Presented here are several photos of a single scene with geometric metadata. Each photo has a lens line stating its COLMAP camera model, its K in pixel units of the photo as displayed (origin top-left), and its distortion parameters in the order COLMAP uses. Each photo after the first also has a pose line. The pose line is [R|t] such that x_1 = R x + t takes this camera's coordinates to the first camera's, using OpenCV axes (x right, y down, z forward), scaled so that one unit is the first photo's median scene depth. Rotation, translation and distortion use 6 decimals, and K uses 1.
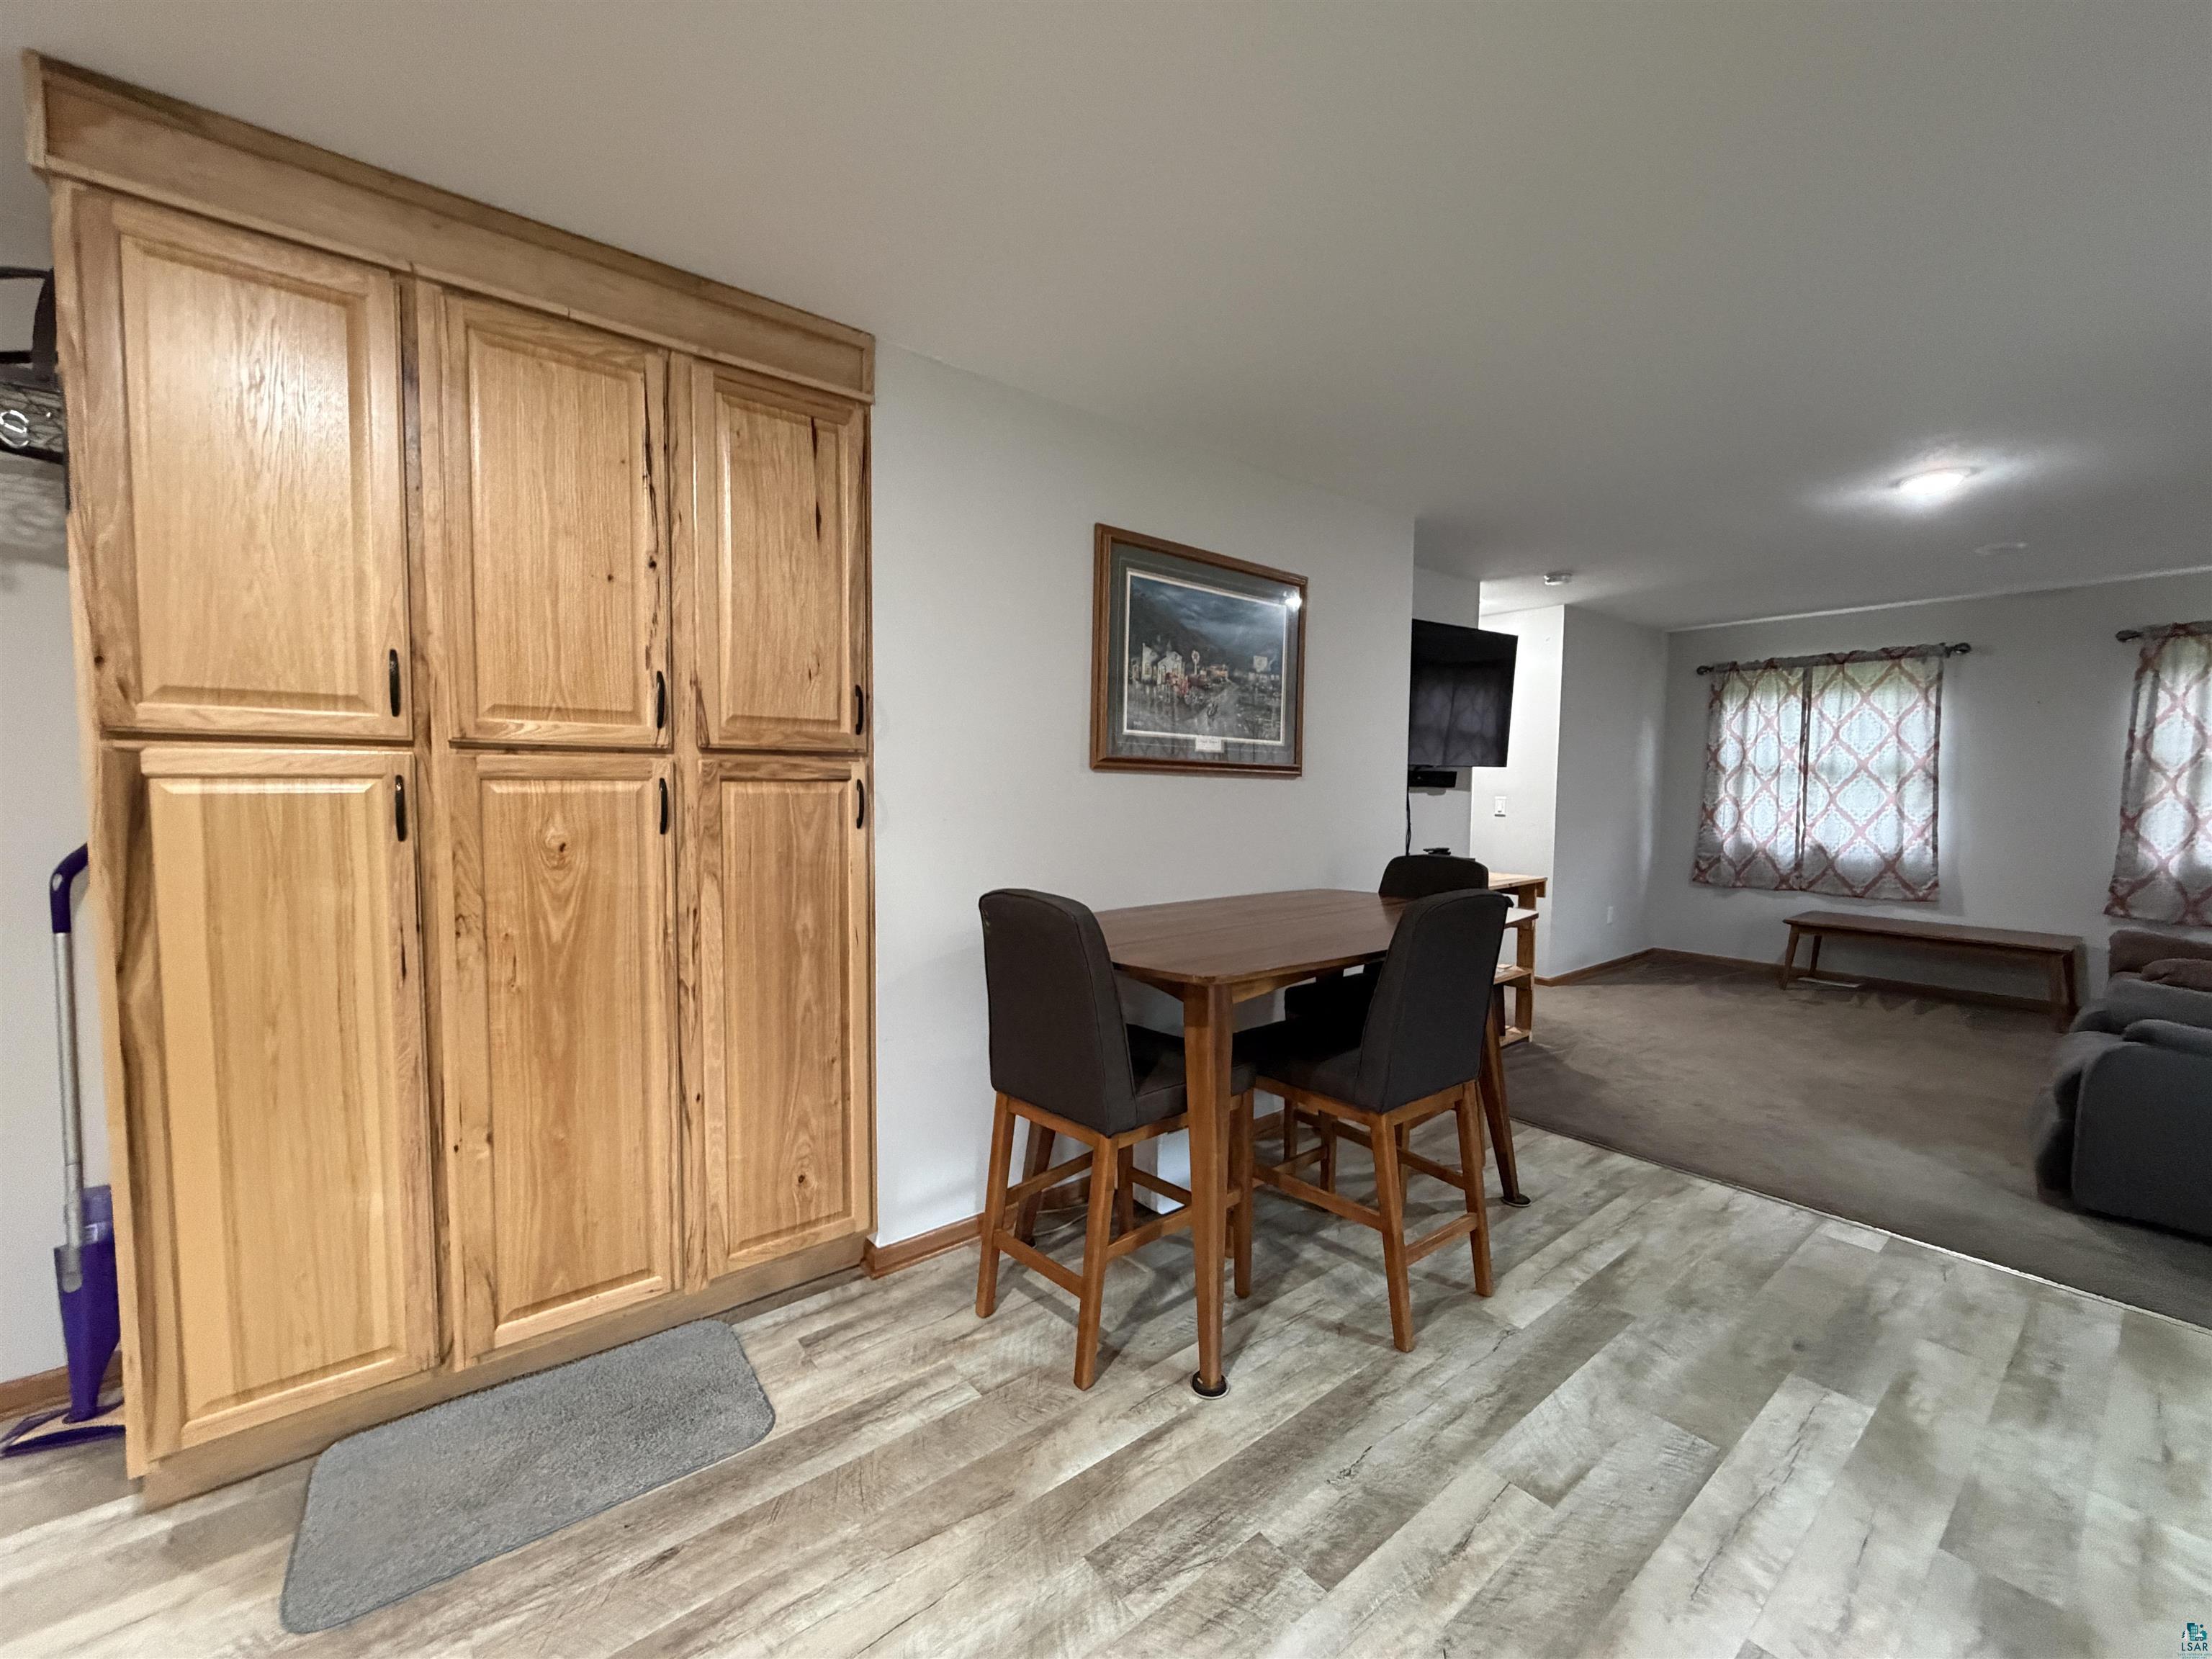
lens RADIAL K [[883.1, 0, 1100.0], [0, 883.1, 829.5], [0, 0, 1]] dist [0.000616, -0.000088]
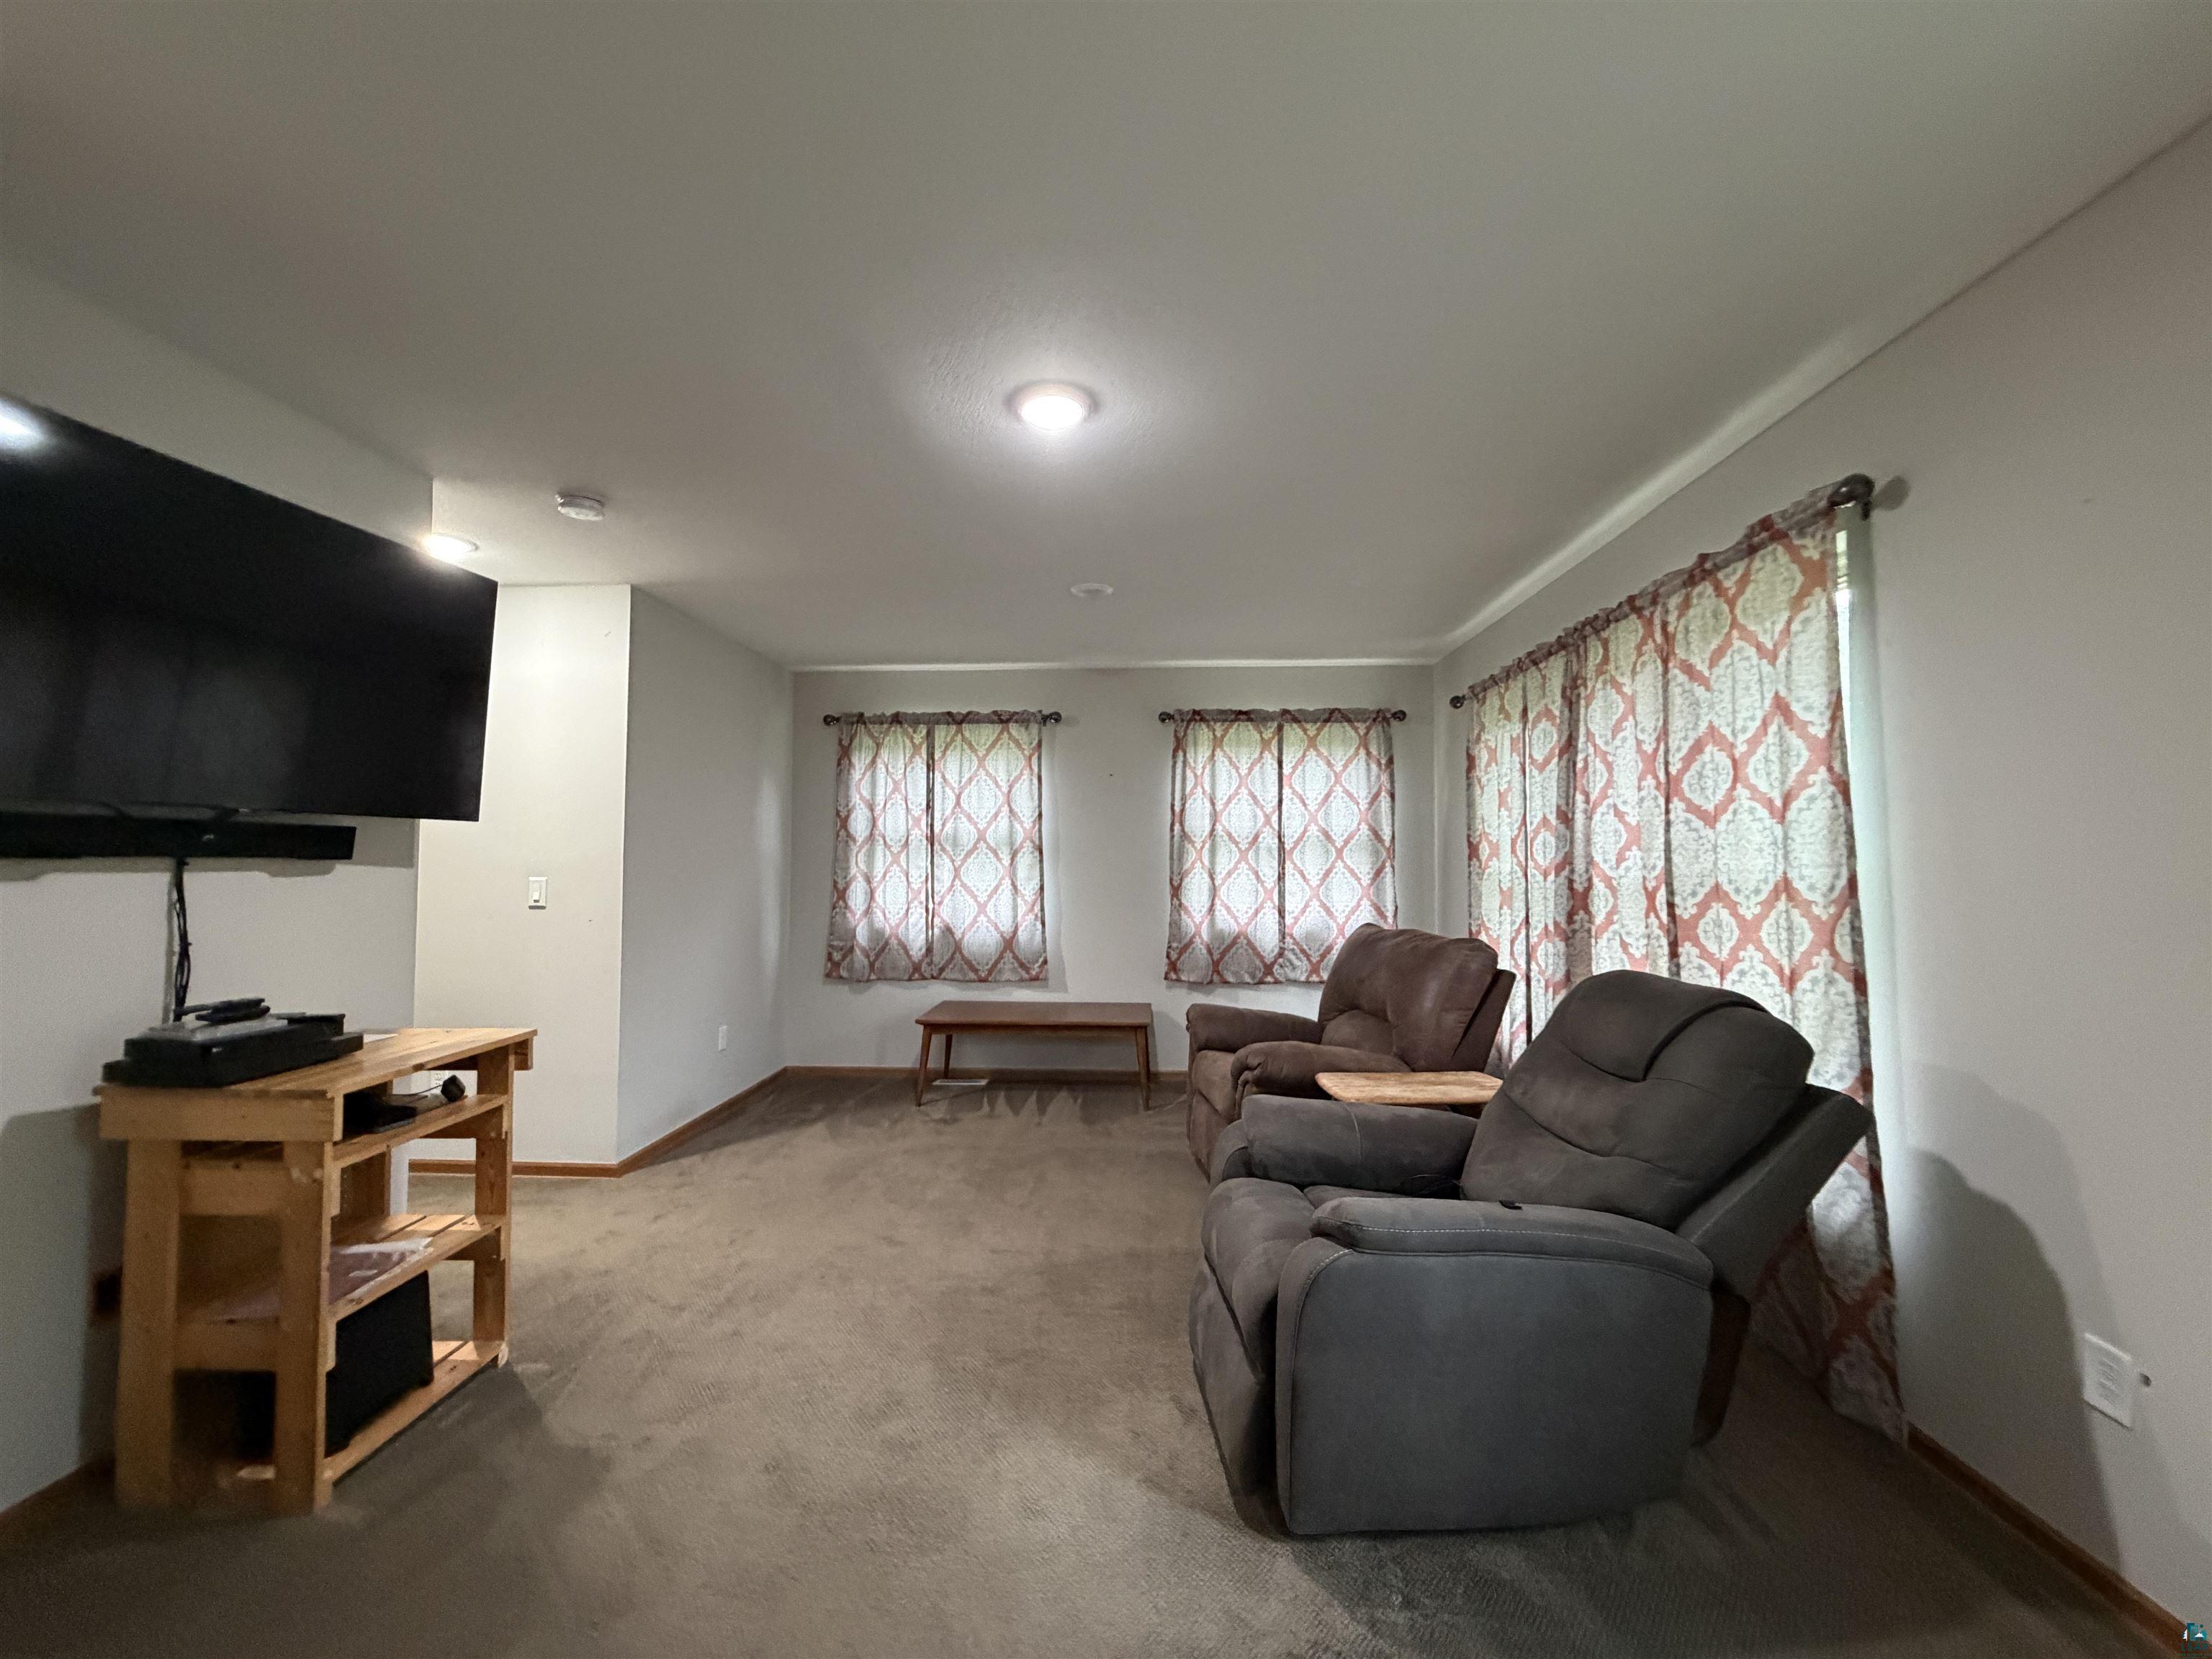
lens RADIAL K [[883.1, 0, 1100.0], [0, 883.1, 829.5], [0, 0, 1]] dist [0.000616, -0.000088]
pose [[0.659733, 0.022764, 0.751155, 0.261458], [0.045543, 0.996493, -0.070199, -0.009656], [-0.750119, 0.080522, 0.656383, 0.312529]]
